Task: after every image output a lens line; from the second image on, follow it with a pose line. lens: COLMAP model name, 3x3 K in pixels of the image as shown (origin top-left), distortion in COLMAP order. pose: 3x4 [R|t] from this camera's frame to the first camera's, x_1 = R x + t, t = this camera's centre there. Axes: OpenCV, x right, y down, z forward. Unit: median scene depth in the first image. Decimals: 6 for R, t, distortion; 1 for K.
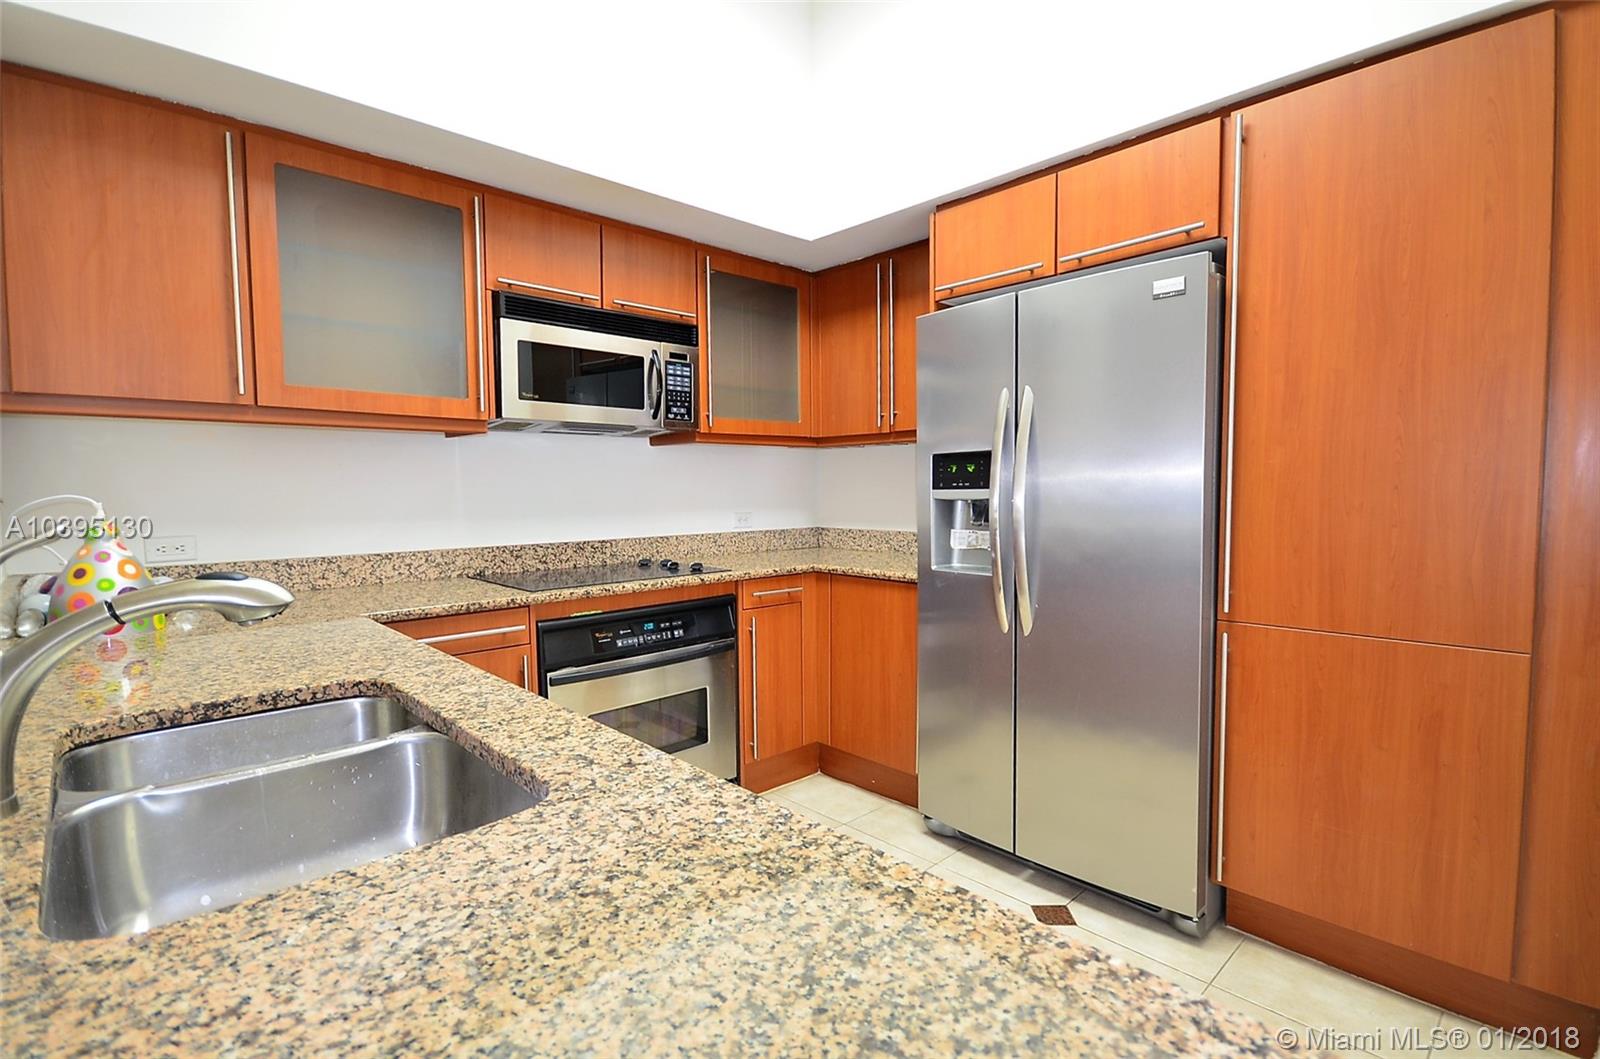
lens RADIAL K [[748.8, 0, 803.7], [0, 748.8, 529.2], [0, 0, 1]] dist [-0.003753, -0.000093]
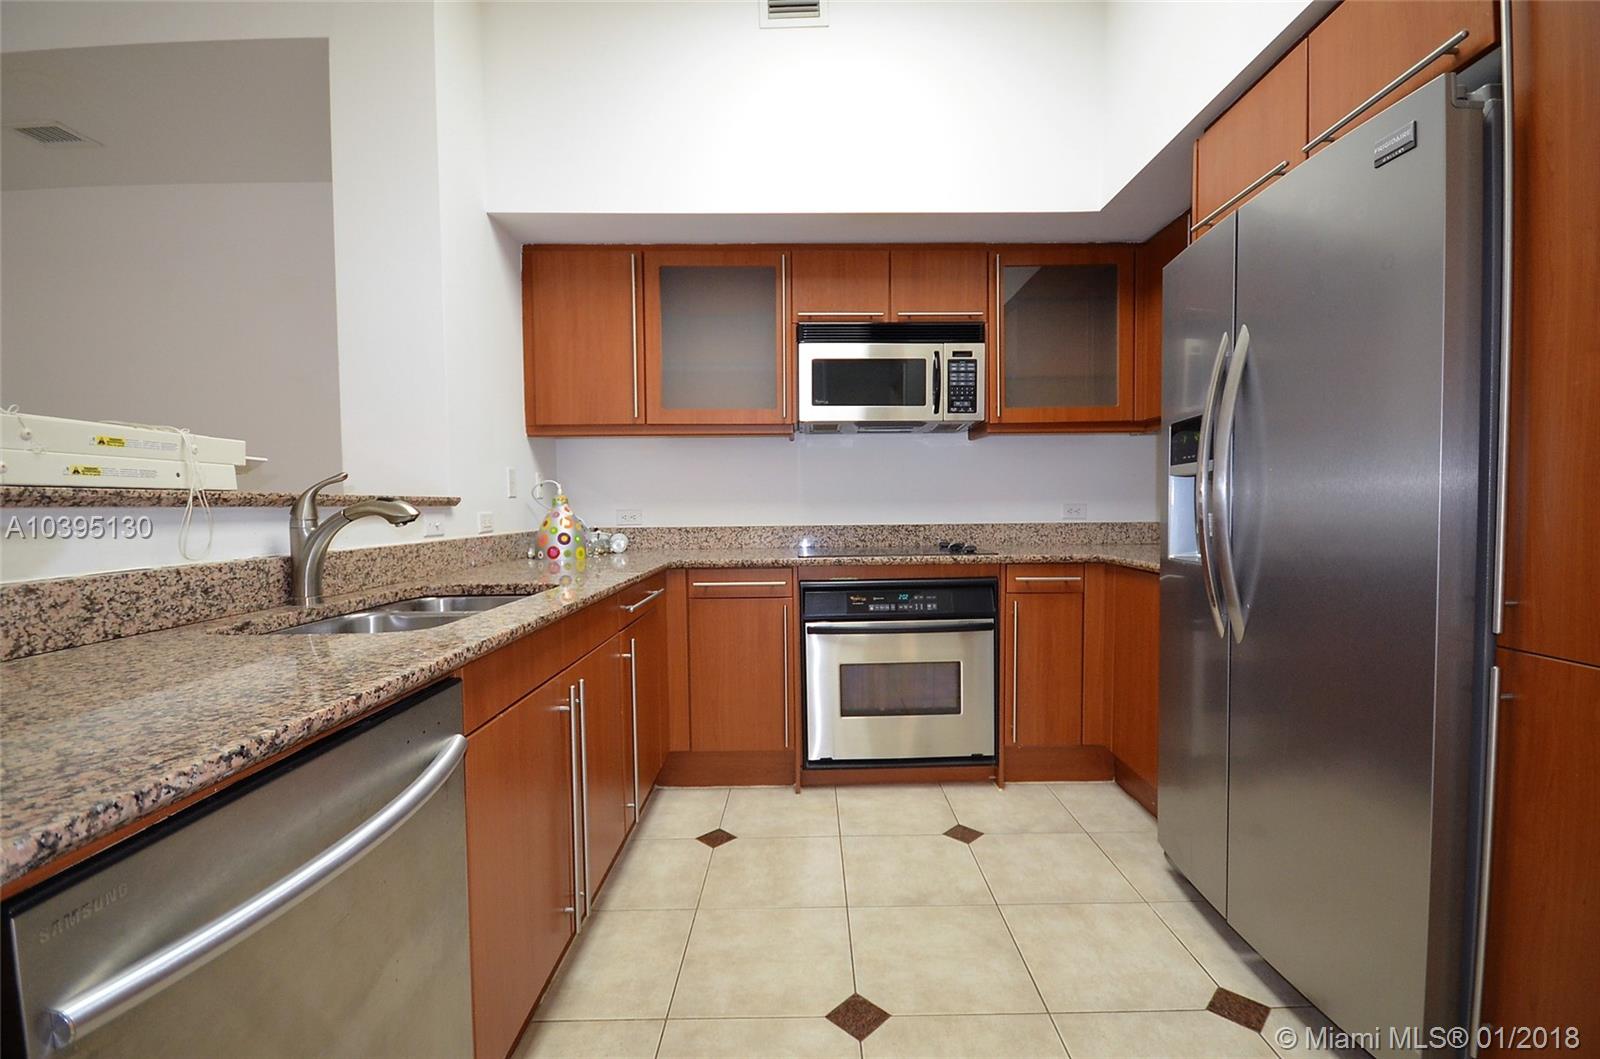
lens RADIAL K [[704.4, 0, 851.9], [0, 704.4, 531.4], [0, 0, 1]] dist [-0.005302, -0.002961]
pose [[0.734084, 0.021851, -0.678707, 0.426131], [-0.033961, 0.999413, -0.004556, 0.036464], [0.678209, 0.026394, 0.734395, 0.157892]]
